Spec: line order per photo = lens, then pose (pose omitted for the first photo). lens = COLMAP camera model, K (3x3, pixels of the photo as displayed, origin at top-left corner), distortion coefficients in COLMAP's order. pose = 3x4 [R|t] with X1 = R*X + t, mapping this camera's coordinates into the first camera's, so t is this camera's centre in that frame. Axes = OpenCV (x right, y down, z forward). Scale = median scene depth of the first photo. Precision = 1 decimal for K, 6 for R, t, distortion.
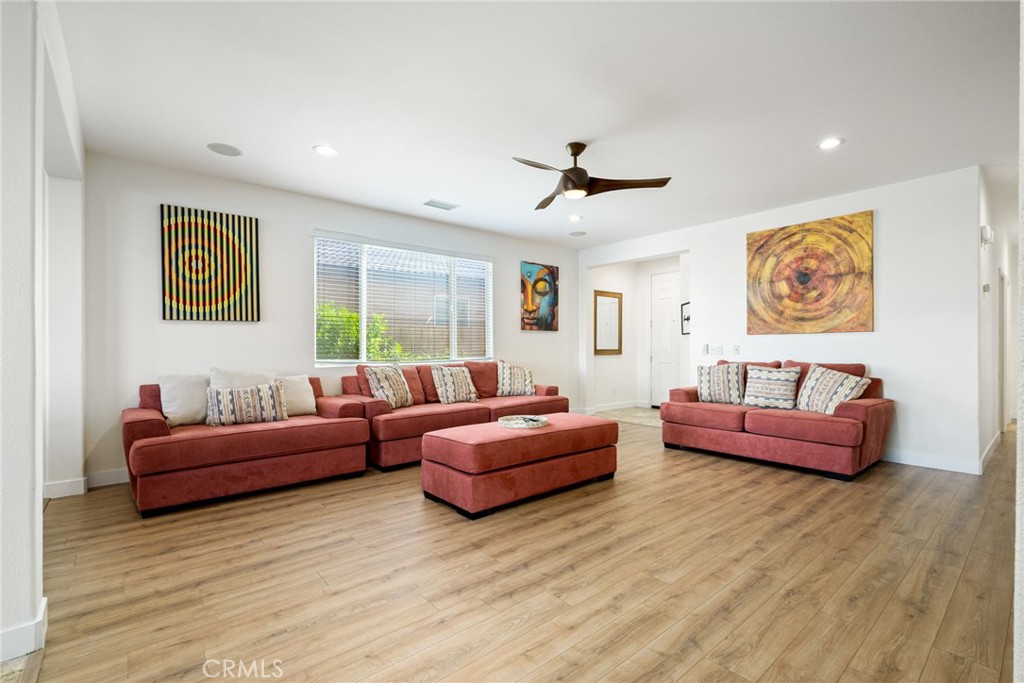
lens RADIAL K [[455.6, 0, 511.6], [0, 455.6, 351.0], [0, 0, 1]] dist [-0.000718, -0.001409]
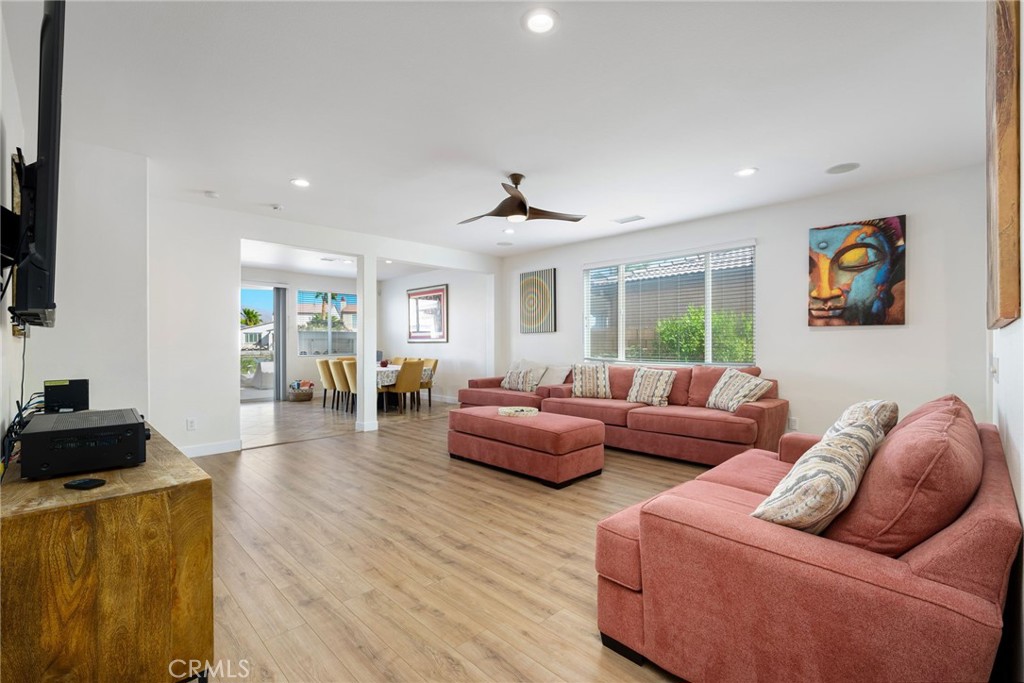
lens RADIAL K [[455.6, 0, 515.5], [0, 455.6, 340.3], [0, 0, 1]] dist [-0.000718, -0.001409]
pose [[0.078249, -0.001691, -0.996932, 1.012819], [-0.008089, 0.999965, -0.002332, -0.028699], [0.996901, 0.008247, 0.078232, 0.719494]]
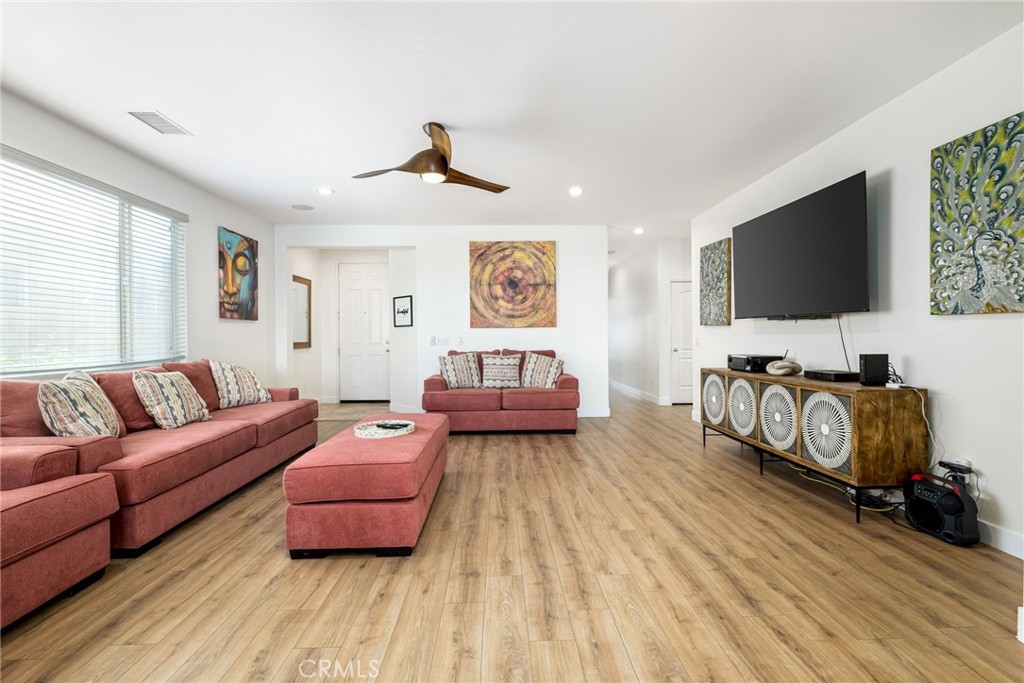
lens RADIAL K [[455.6, 0, 512.1], [0, 455.6, 337.3], [0, 0, 1]] dist [-0.000718, -0.001409]
pose [[0.619487, -0.005164, 0.784990, -0.395905], [0.014768, 0.999878, -0.005076, -0.005248], [-0.784868, 0.014737, 0.619488, 0.232052]]
